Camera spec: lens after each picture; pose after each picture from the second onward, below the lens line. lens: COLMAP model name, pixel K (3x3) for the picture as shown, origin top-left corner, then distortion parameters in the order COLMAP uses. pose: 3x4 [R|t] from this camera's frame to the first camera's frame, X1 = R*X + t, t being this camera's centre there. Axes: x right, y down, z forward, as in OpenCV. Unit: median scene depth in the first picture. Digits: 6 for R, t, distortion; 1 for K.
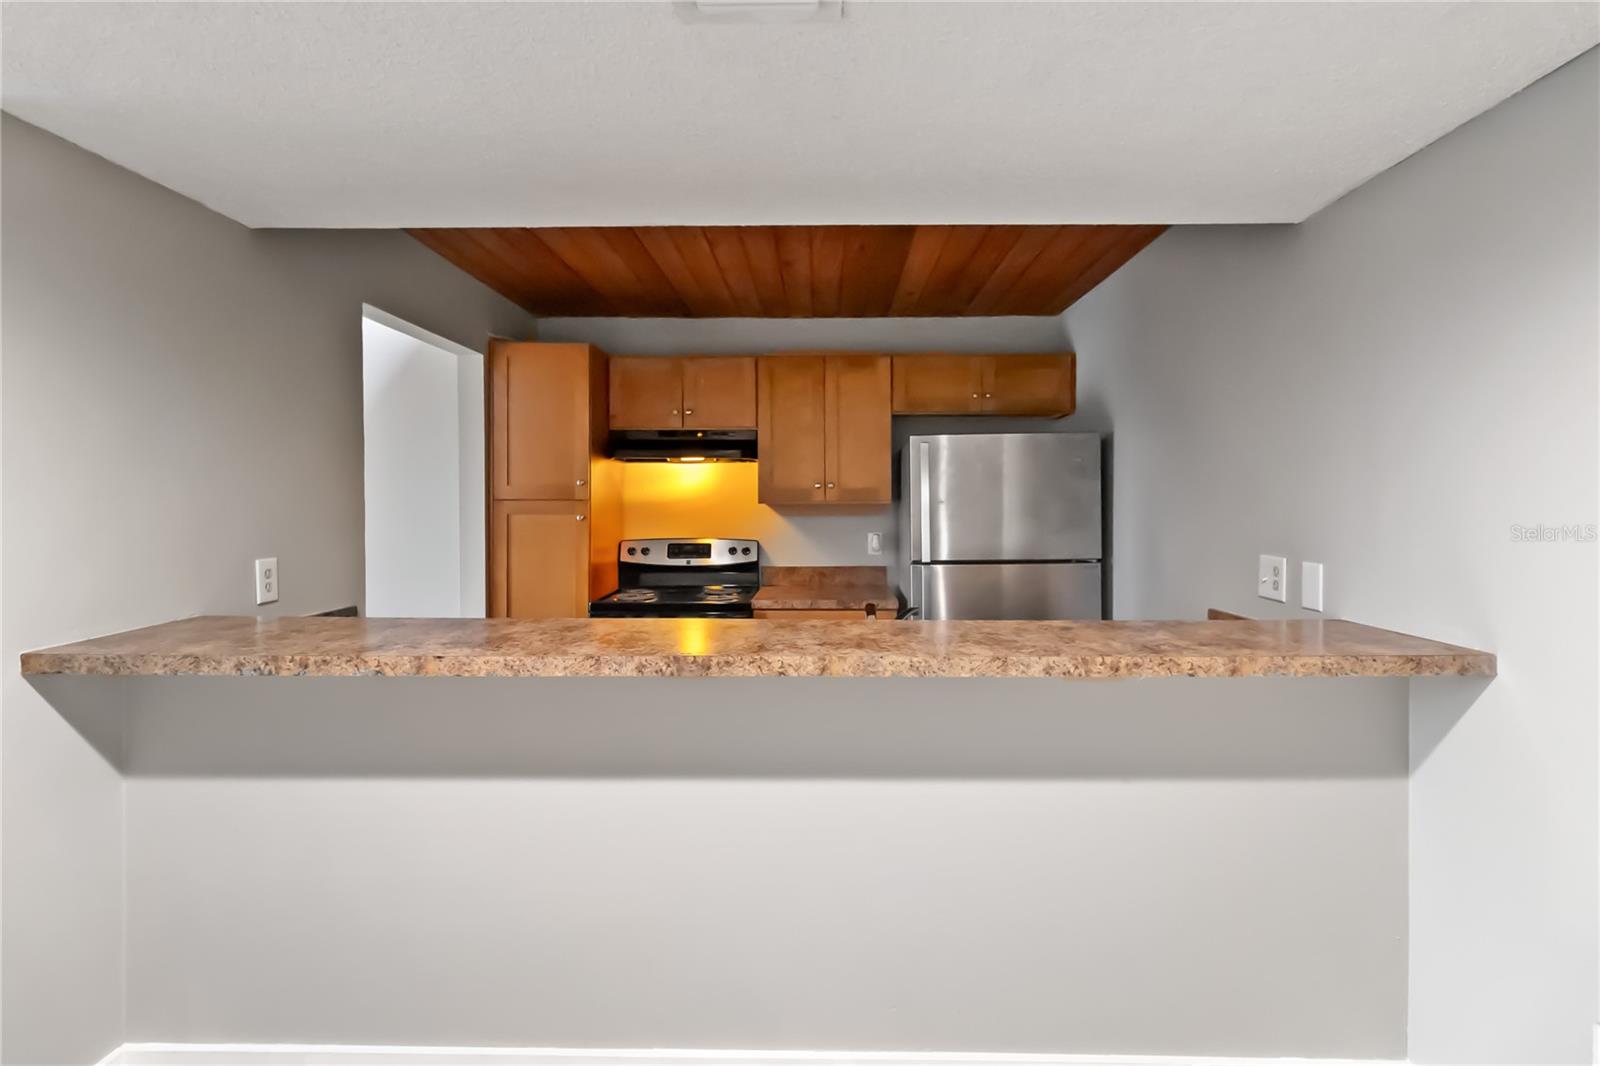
lens RADIAL K [[745.2, 0, 804.2], [0, 745.2, 501.3], [0, 0, 1]] dist [-0.001276, 0.000012]
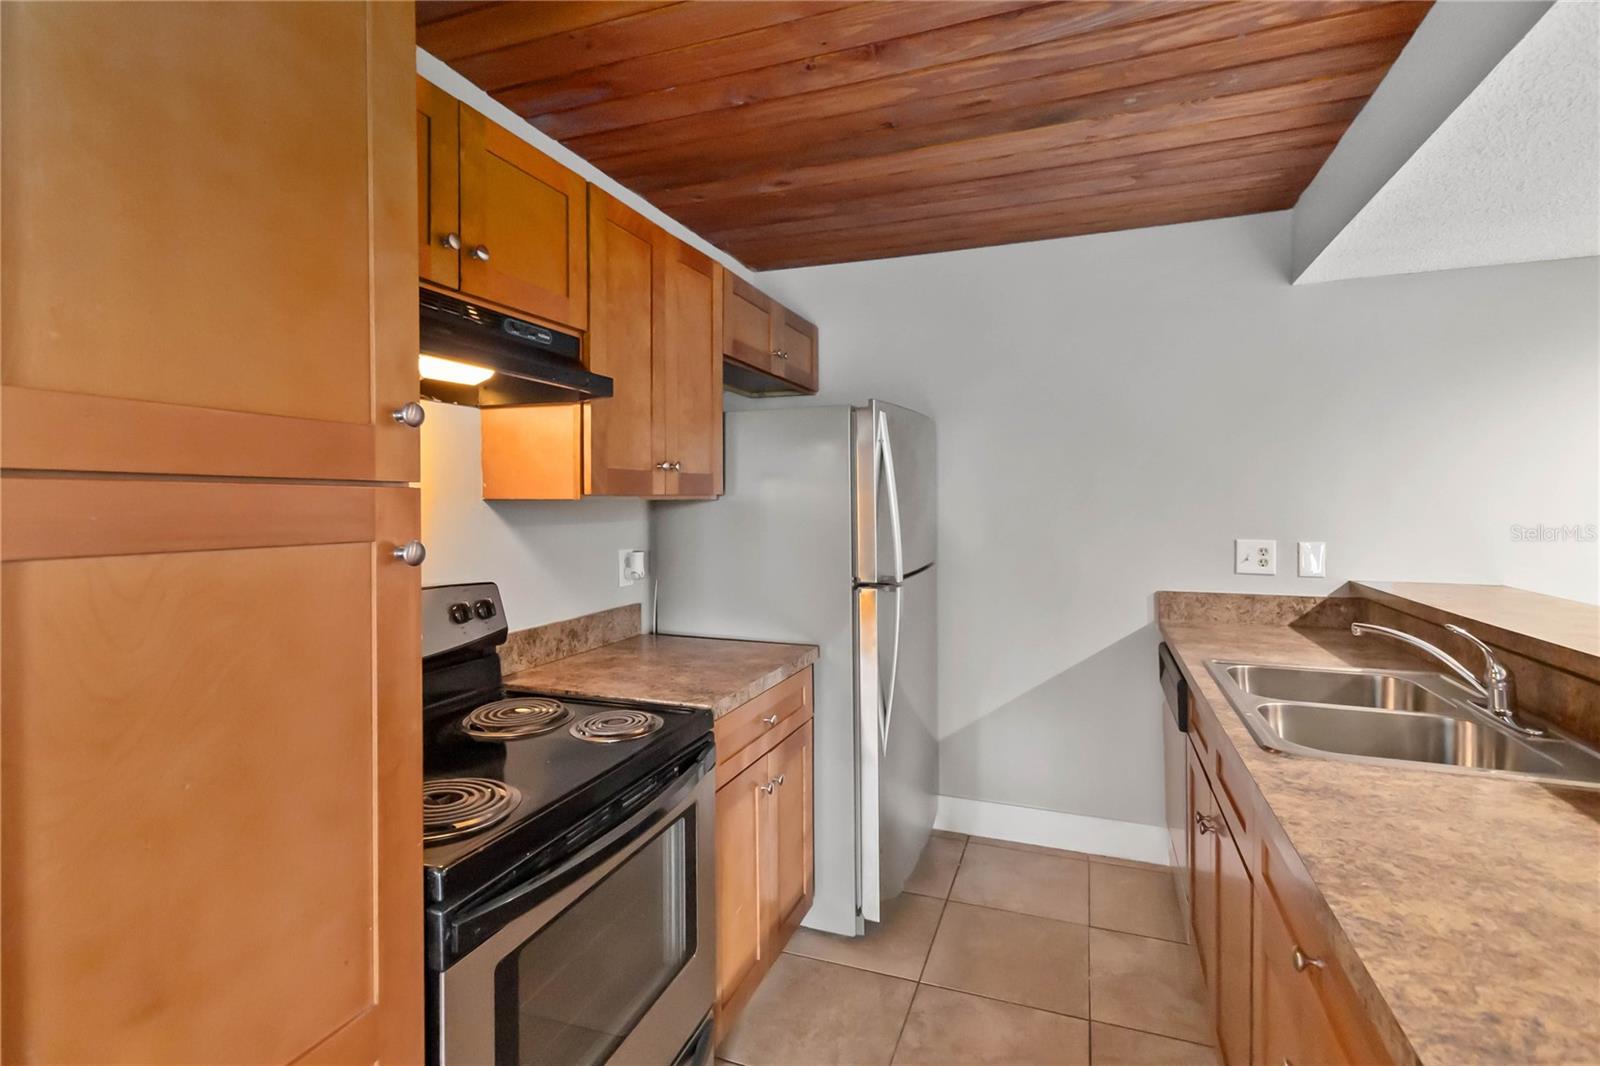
lens RADIAL K [[745.2, 0, 804.2], [0, 745.2, 501.3], [0, 0, 1]] dist [-0.001276, 0.000012]
pose [[0.327960, -0.002485, 0.944688, -0.451561], [-0.000382, 0.999996, 0.002763, 0.002438], [-0.944692, -0.001267, 0.327958, 0.718531]]
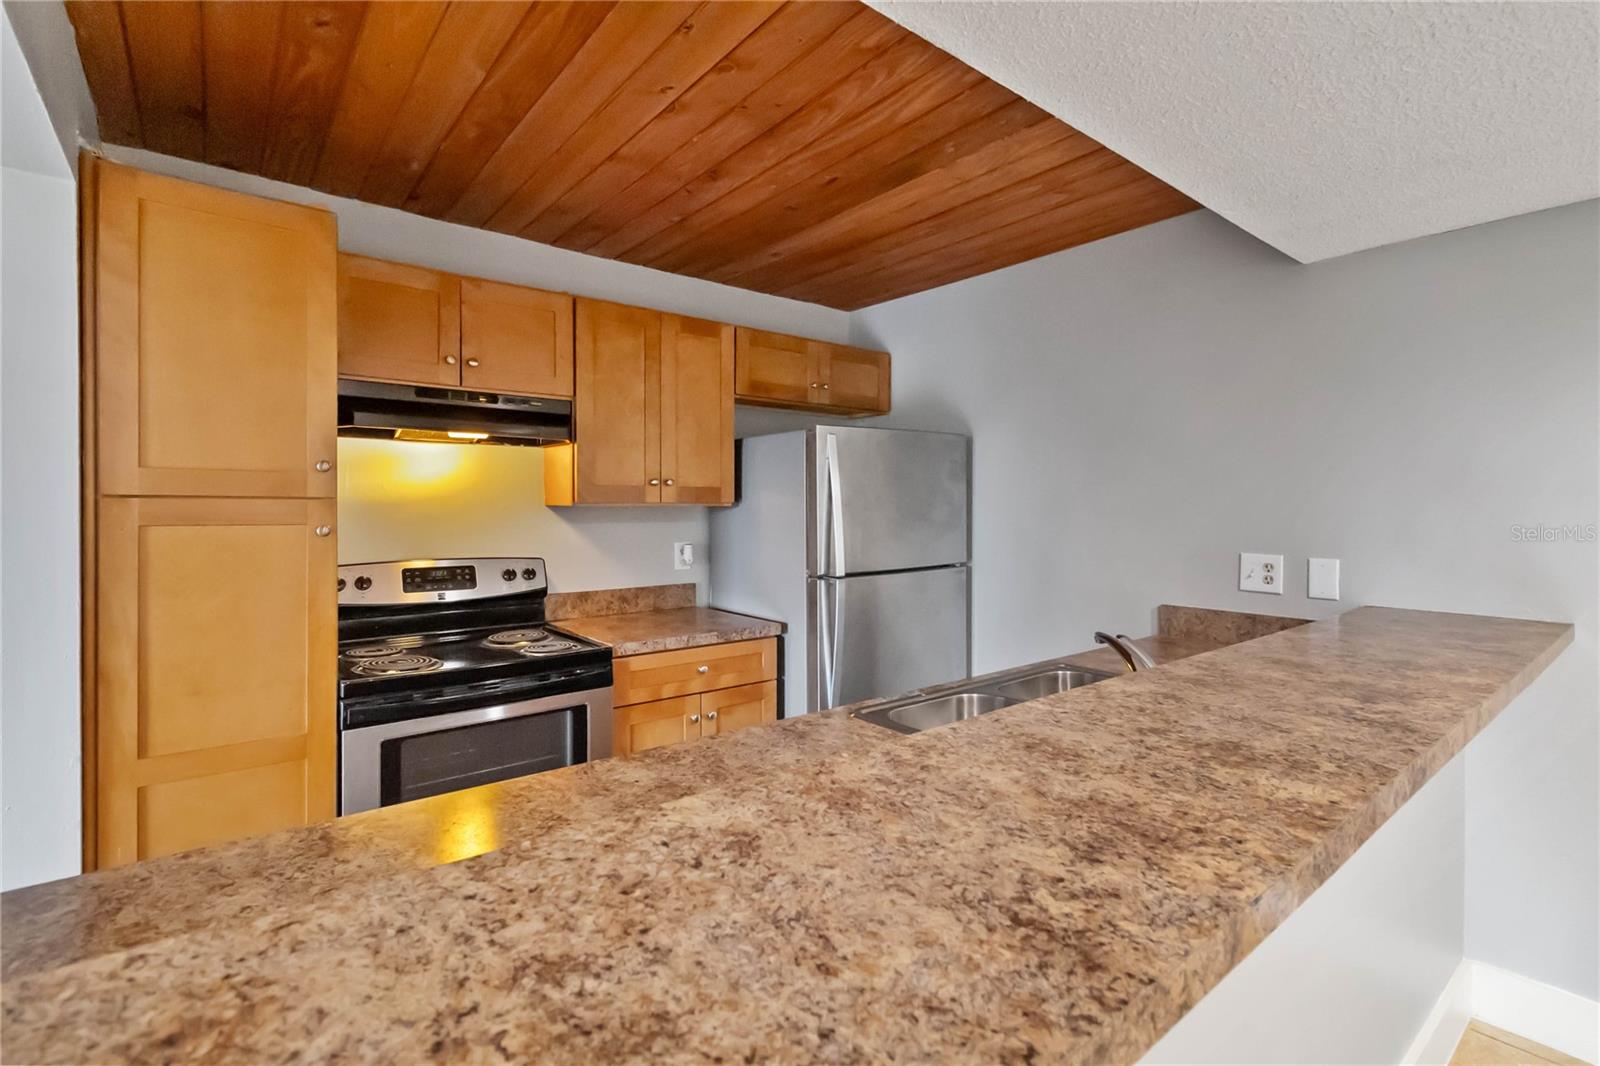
lens RADIAL K [[745.2, 0, 804.2], [0, 745.2, 501.3], [0, 0, 1]] dist [-0.001276, 0.000012]
pose [[0.762651, 0.006647, 0.646776, -0.349673], [-0.004954, 0.999978, -0.004434, 0.000967], [-0.646791, 0.000177, 0.762667, 0.322648]]
